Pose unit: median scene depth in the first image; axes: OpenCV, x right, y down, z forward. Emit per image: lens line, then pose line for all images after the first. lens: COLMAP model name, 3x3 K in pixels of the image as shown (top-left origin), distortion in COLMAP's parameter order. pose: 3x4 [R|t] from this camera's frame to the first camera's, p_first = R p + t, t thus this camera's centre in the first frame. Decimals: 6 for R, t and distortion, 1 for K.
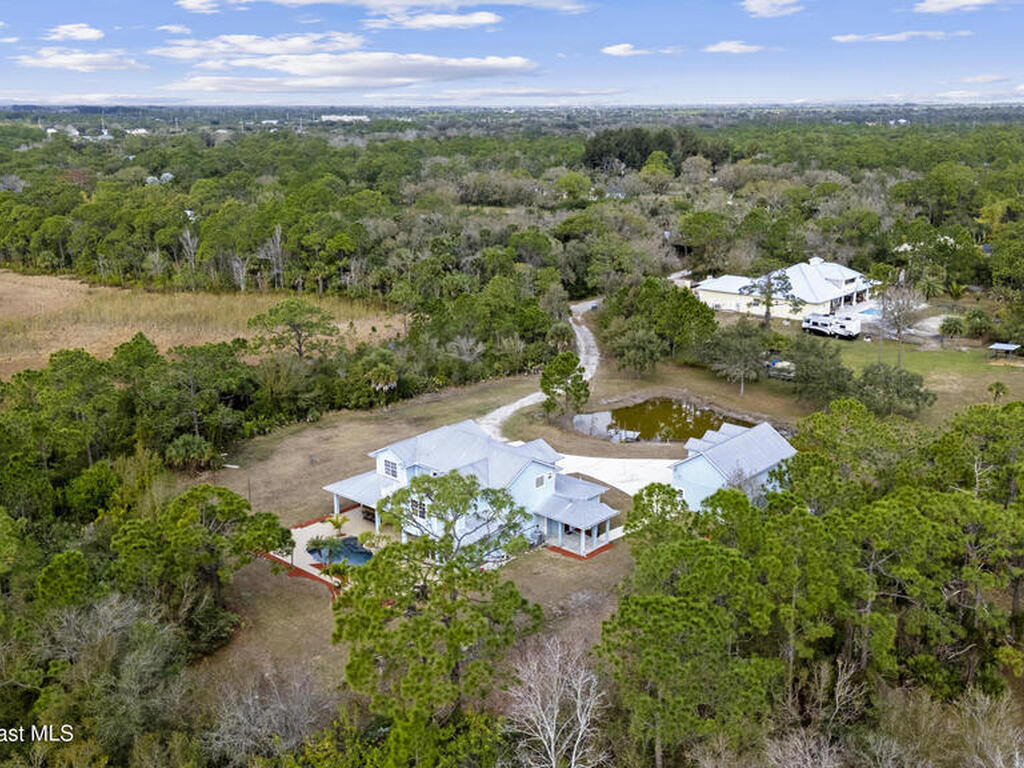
lens RADIAL K [[1051.3, 0, 512.8], [0, 1051.3, 381.5], [0, 0, 1]] dist [0.000434, 0.000000]
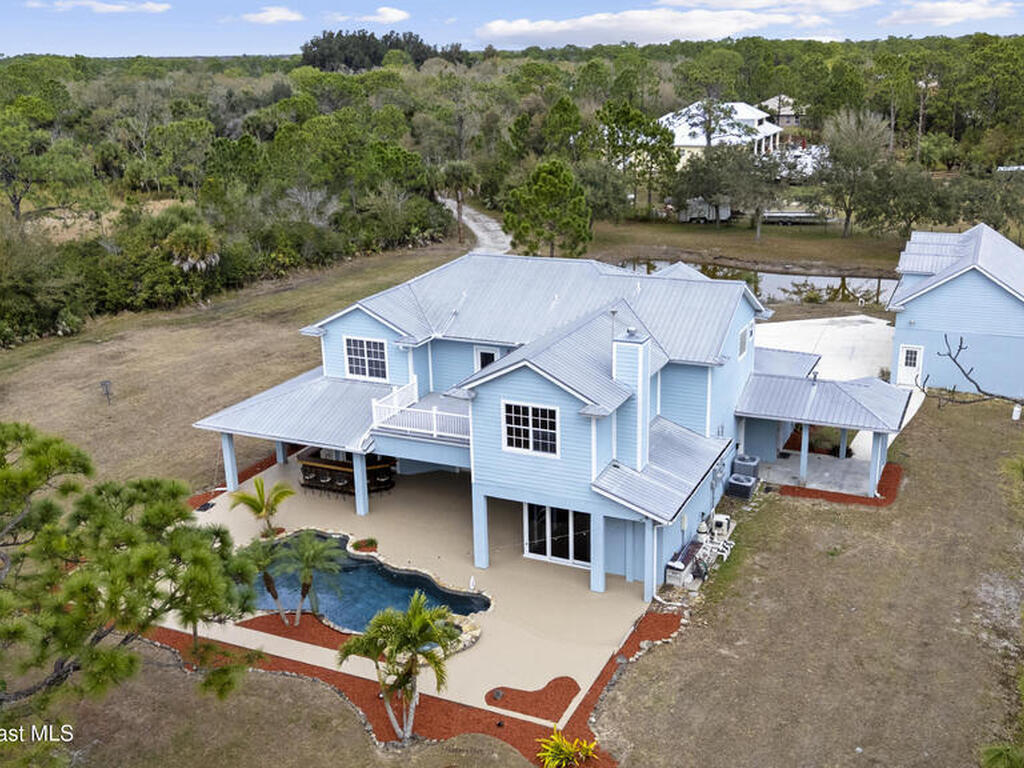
lens RADIAL K [[1051.3, 0, 512.9], [0, 1051.3, 392.0], [0, 0, 1]] dist [0.000434, 0.000000]
pose [[0.949517, -0.104463, 0.295813, -0.134980], [0.094270, 0.994362, 0.048554, 0.059441], [-0.299218, -0.018217, 0.954011, 0.429069]]
